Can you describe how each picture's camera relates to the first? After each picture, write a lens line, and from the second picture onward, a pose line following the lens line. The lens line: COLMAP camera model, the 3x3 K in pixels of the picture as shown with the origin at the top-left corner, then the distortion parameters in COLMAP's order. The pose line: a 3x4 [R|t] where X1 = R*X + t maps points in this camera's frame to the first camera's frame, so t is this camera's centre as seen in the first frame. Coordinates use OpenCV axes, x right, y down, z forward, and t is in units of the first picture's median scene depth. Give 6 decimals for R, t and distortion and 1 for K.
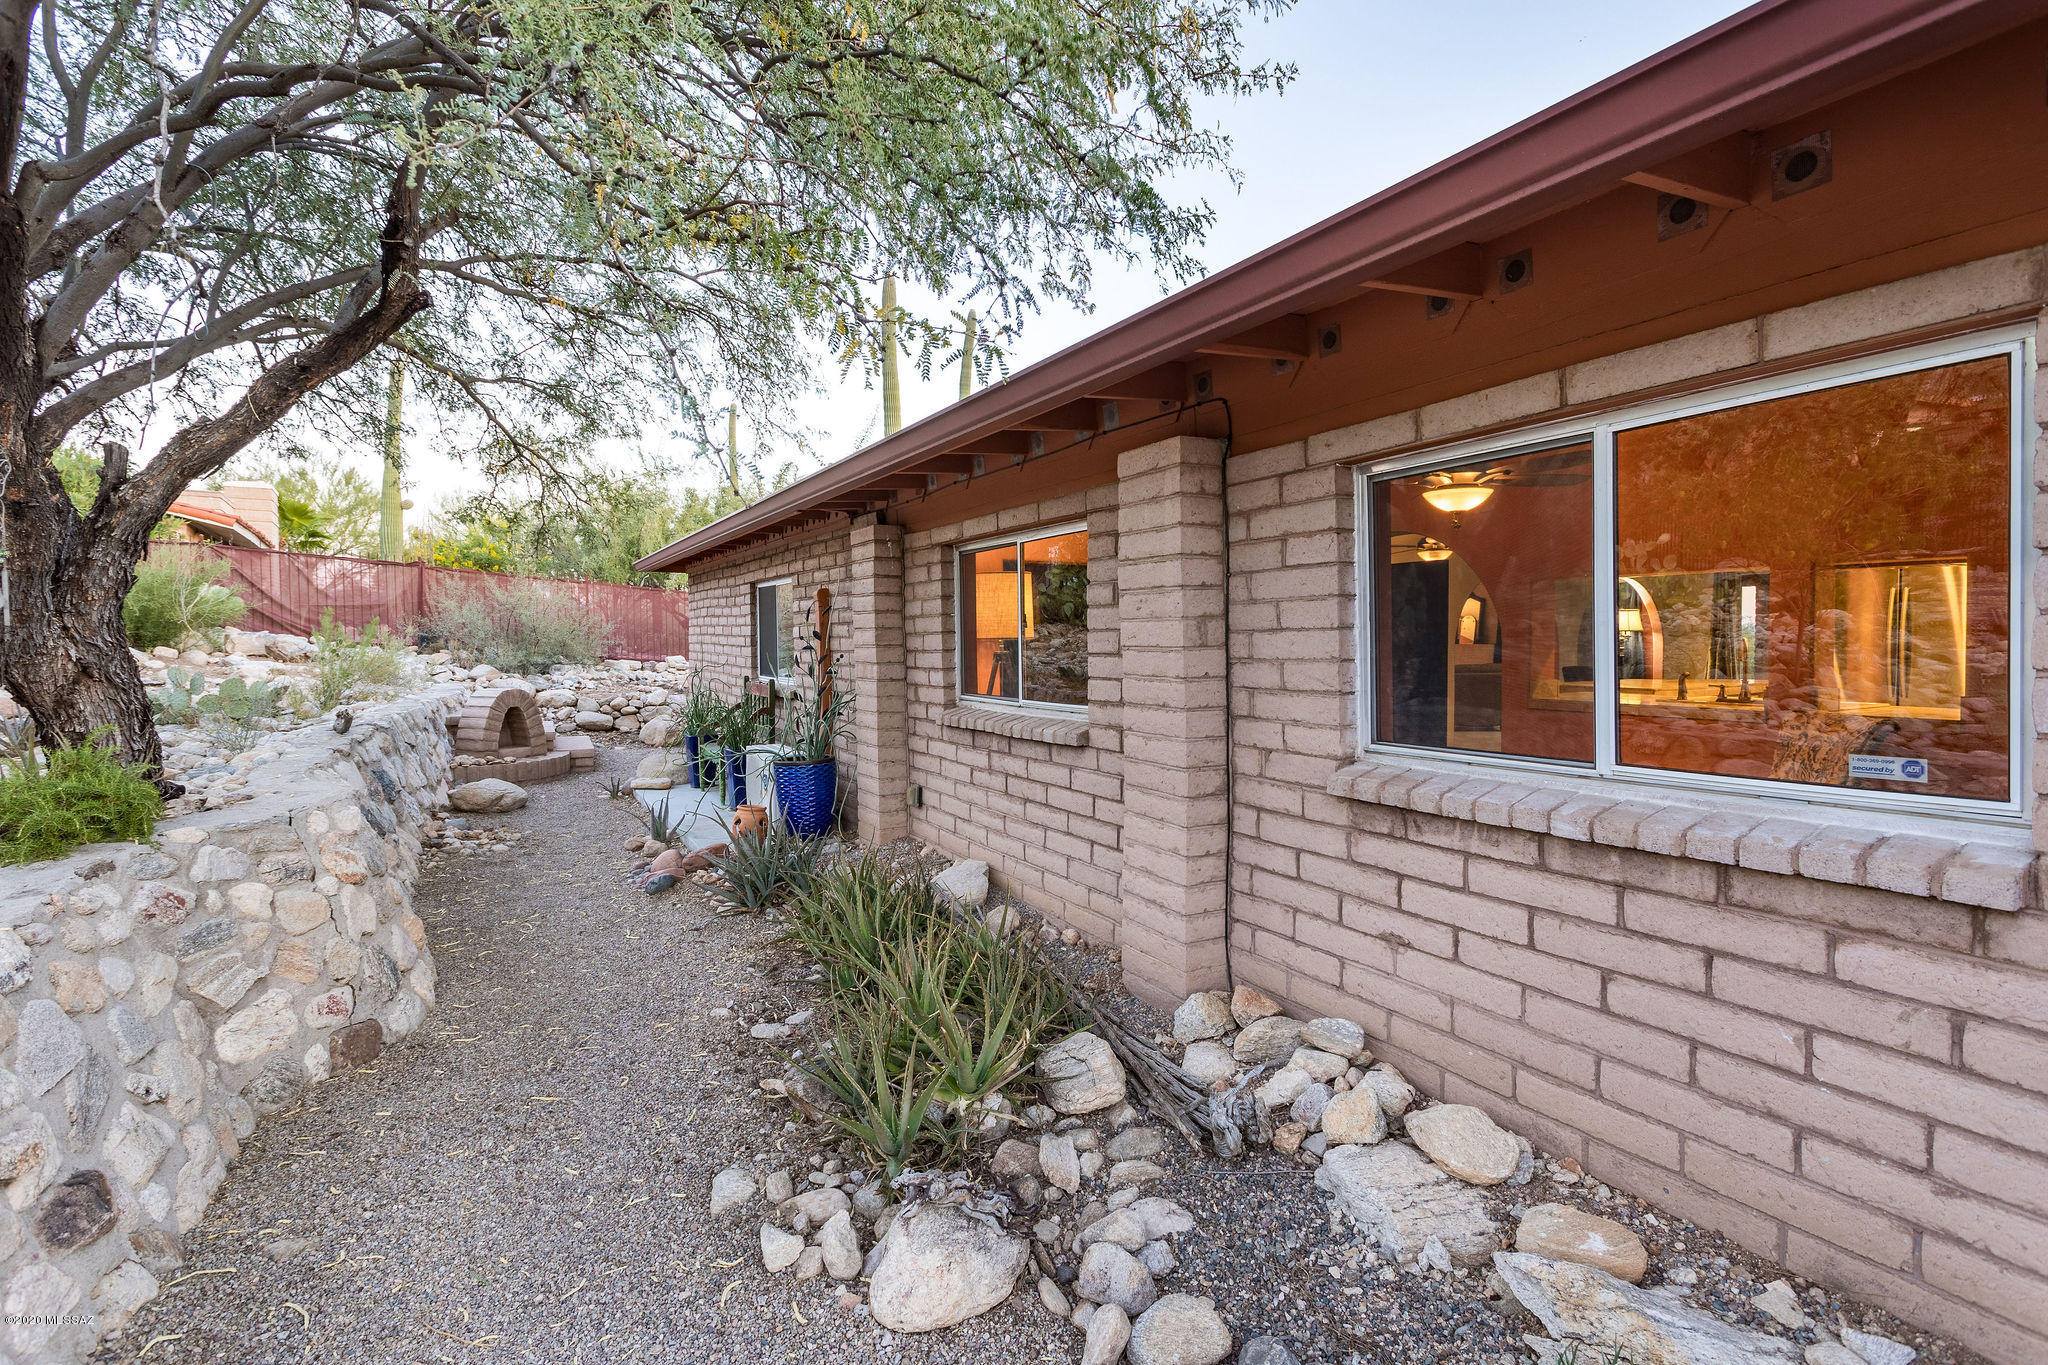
lens RADIAL K [[969.0, 0, 1024.0], [0, 969.0, 682.5], [0, 0, 1]] dist [0.001060, 0.000051]
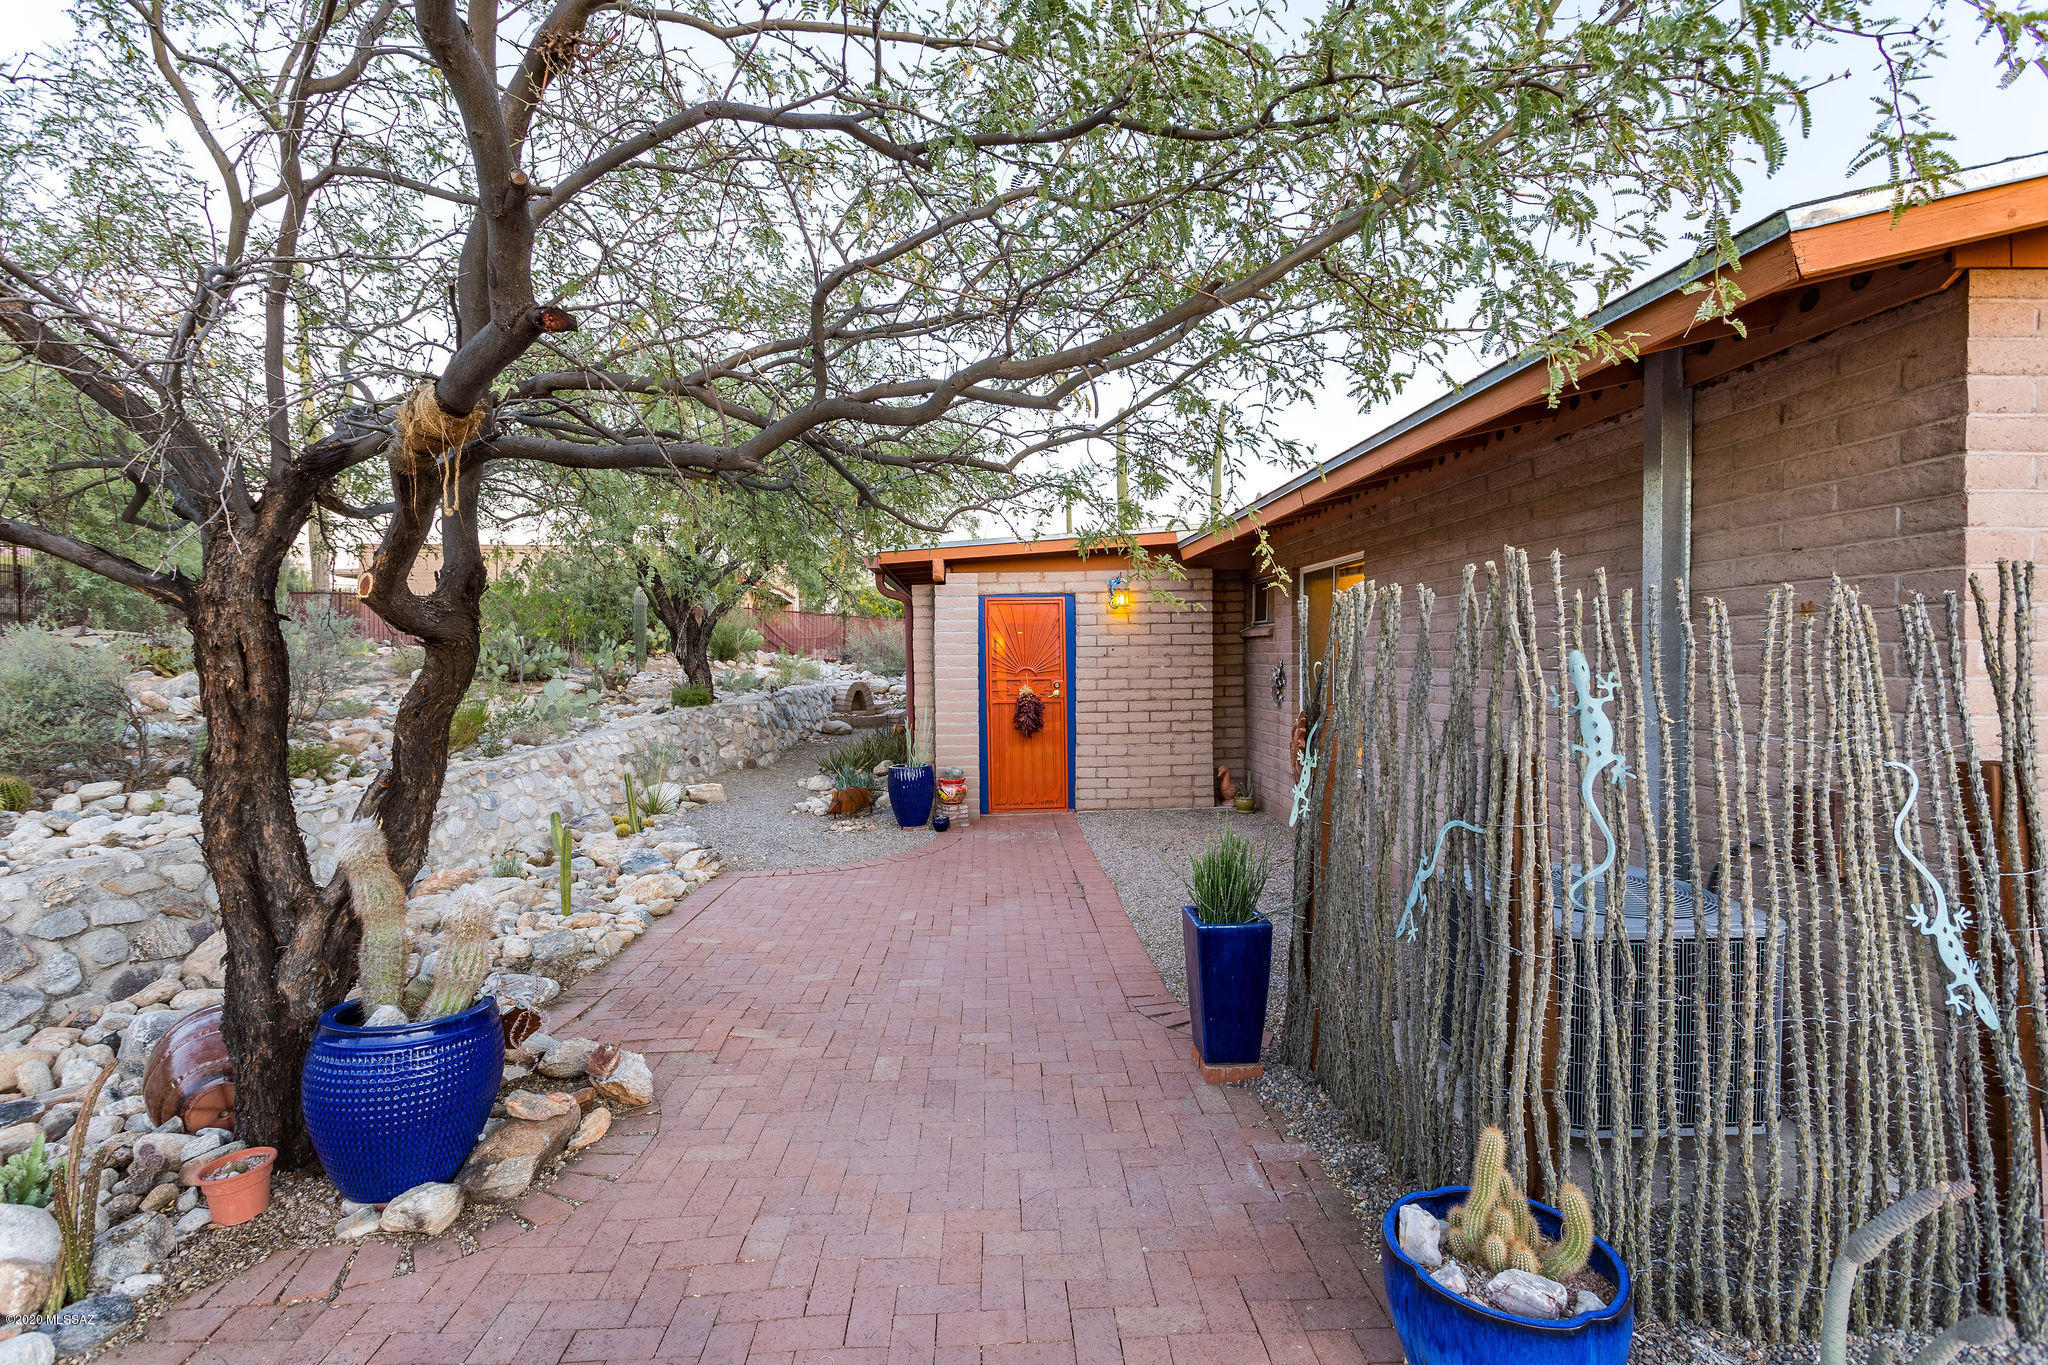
lens RADIAL K [[969.0, 0, 1024.0], [0, 969.0, 682.5], [0, 0, 1]] dist [0.001060, 0.000051]
pose [[0.901042, 0.012457, -0.433552, 0.669846], [-0.019030, 0.999760, -0.010823, 0.024259], [0.433313, 0.018002, 0.901064, -0.684765]]
